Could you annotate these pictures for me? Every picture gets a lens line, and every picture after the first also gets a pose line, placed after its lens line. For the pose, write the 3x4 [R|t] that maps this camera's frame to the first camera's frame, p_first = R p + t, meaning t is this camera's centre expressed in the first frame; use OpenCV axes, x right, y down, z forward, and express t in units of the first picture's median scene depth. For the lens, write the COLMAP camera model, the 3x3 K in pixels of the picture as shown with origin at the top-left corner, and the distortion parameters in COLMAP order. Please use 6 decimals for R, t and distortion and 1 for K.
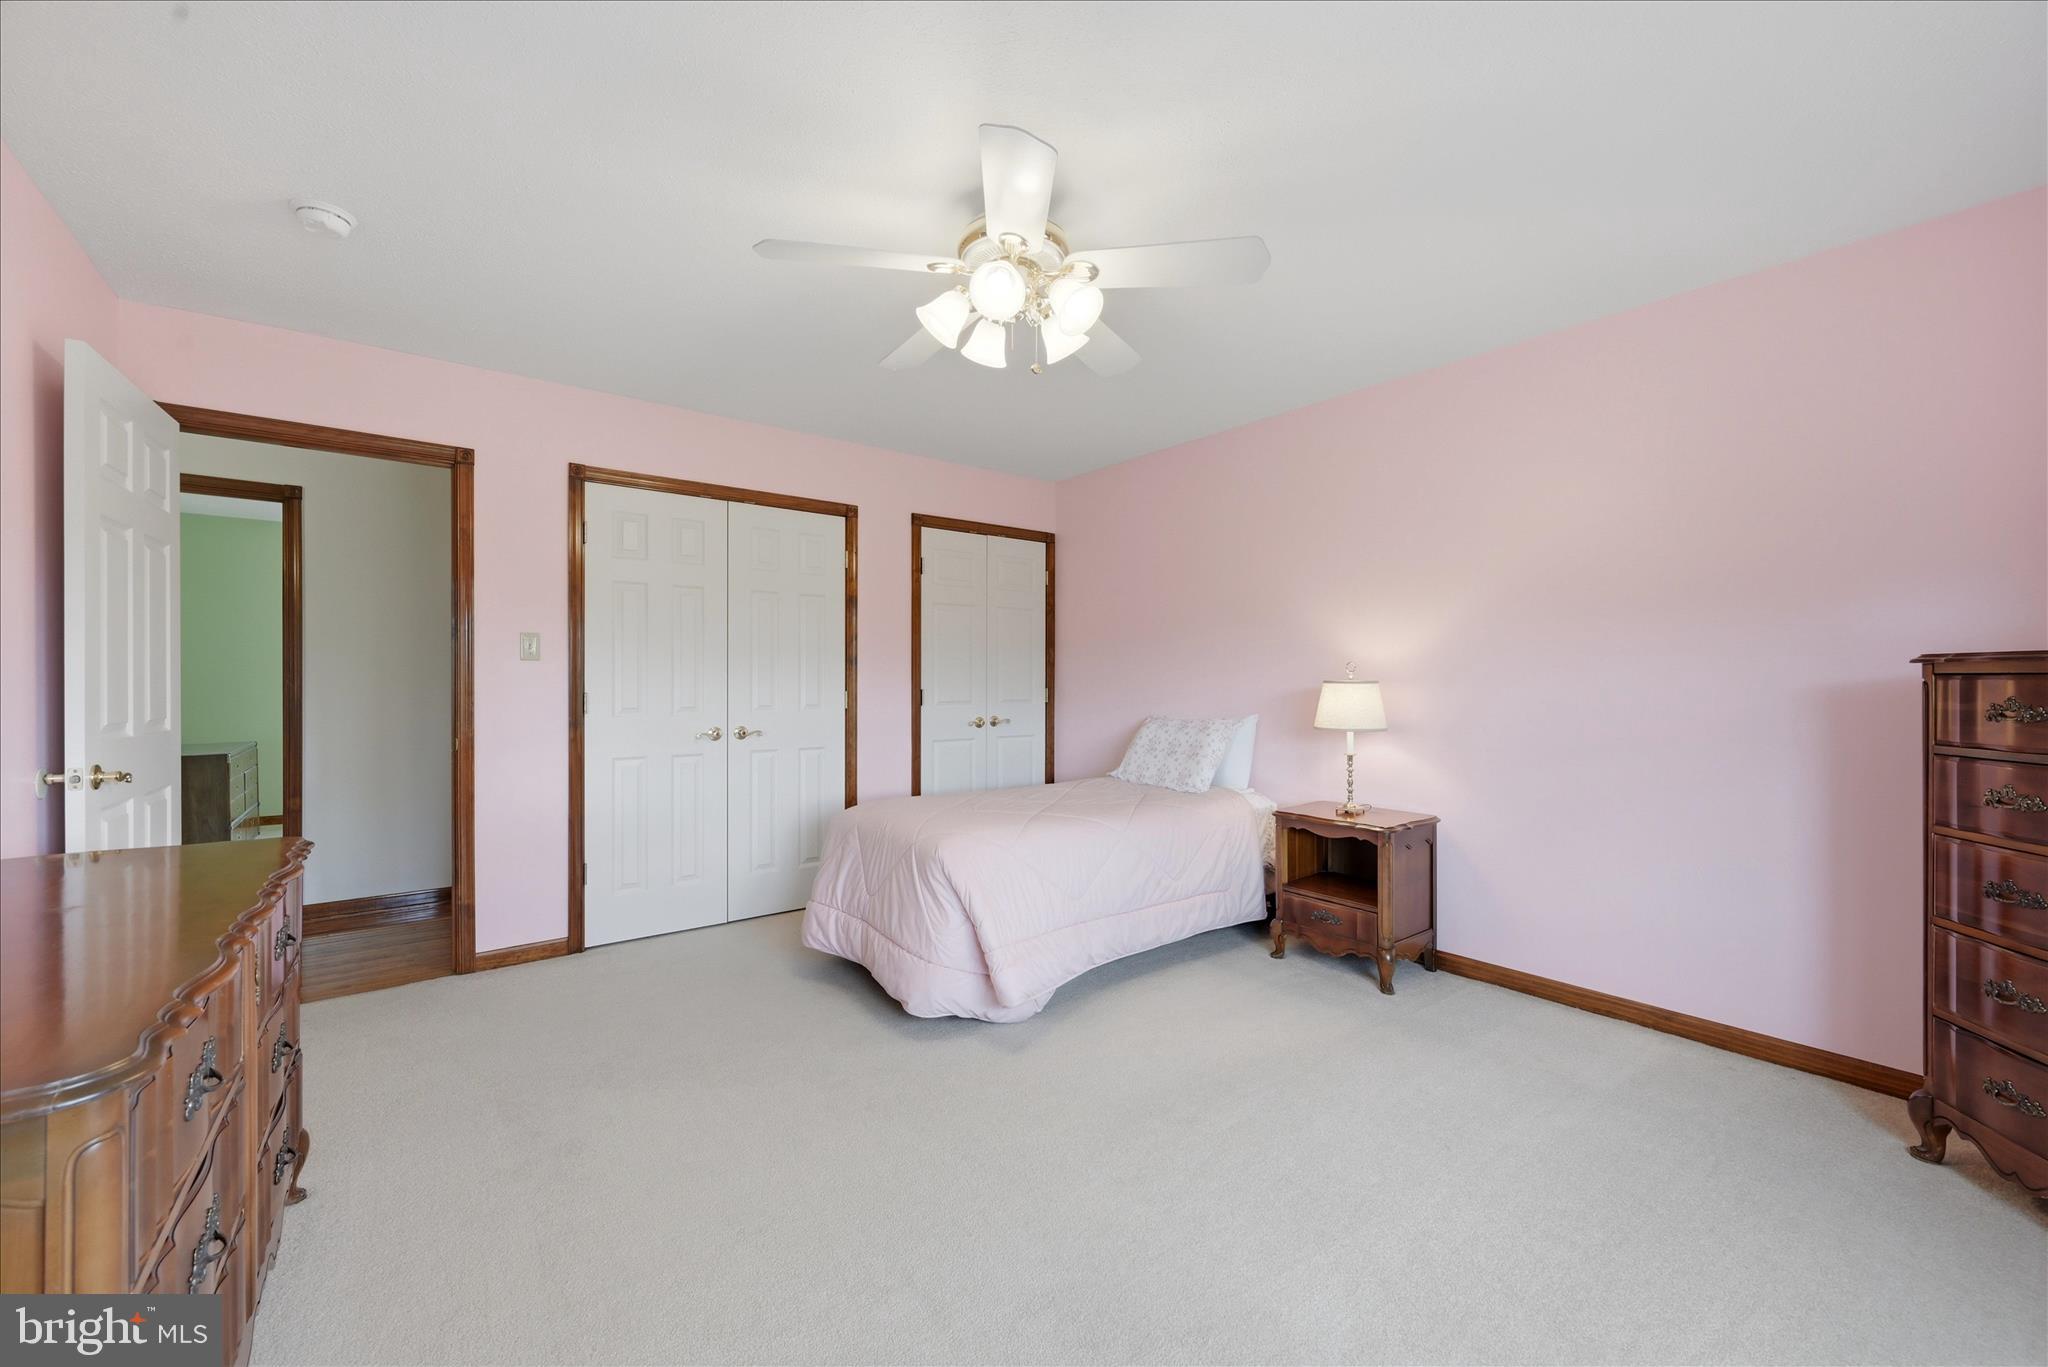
lens RADIAL K [[809.4, 0, 1023.4], [0, 809.4, 682.4], [0, 0, 1]] dist [0.006467, 0.000222]
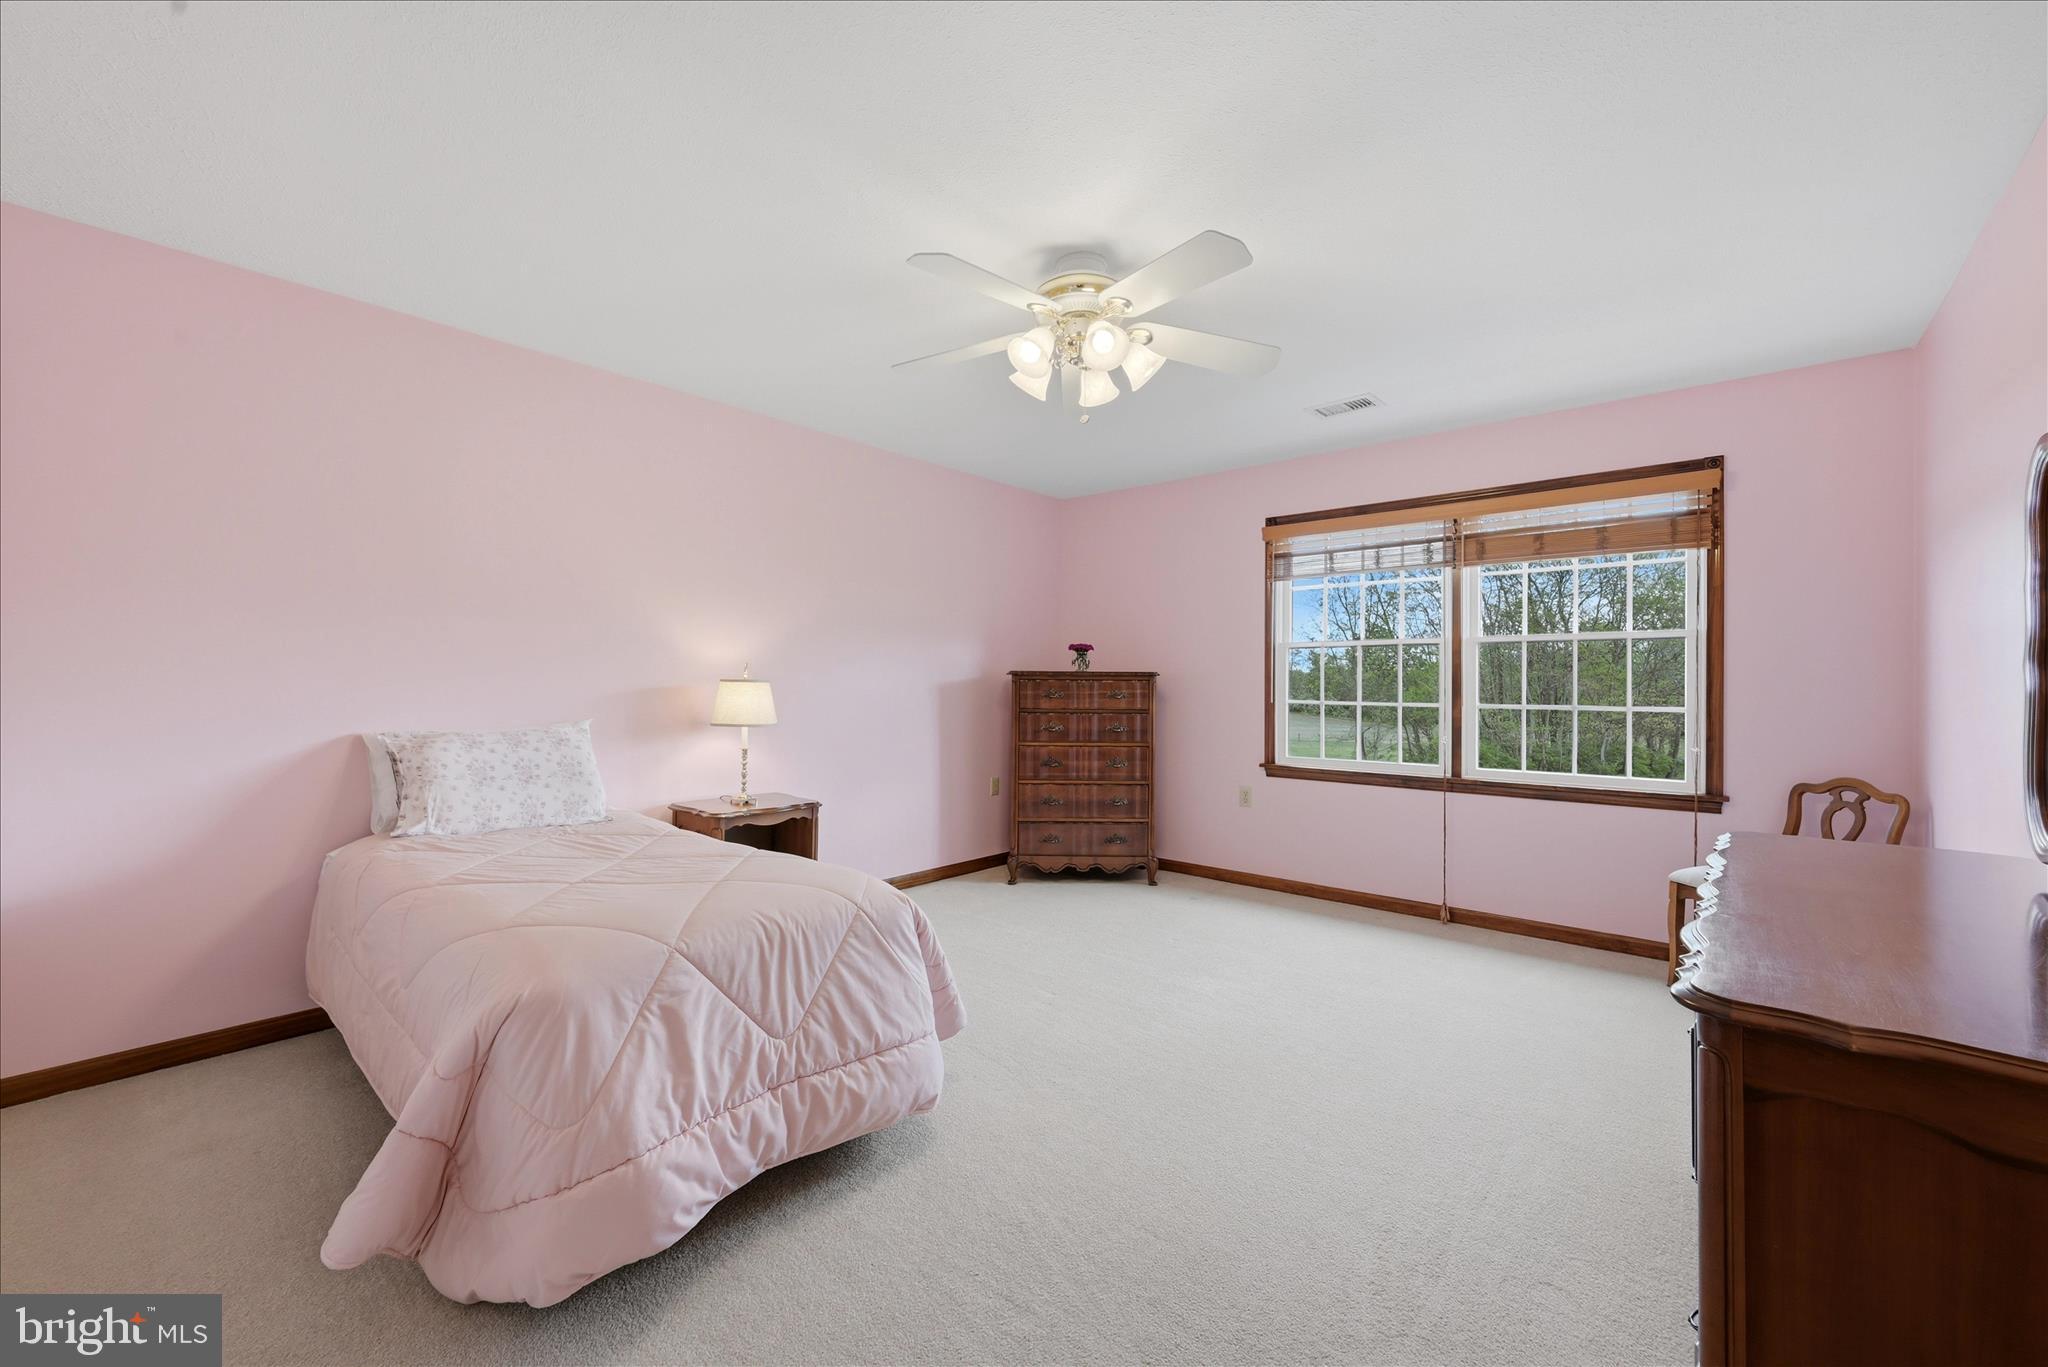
lens RADIAL K [[809.4, 0, 1023.4], [0, 809.4, 682.4], [0, 0, 1]] dist [0.006467, 0.000222]
pose [[-0.145733, -0.013710, 0.989229, -0.964939], [-0.011188, 0.999863, 0.012209, -0.023857], [-0.989261, -0.009289, -0.145866, 1.043567]]
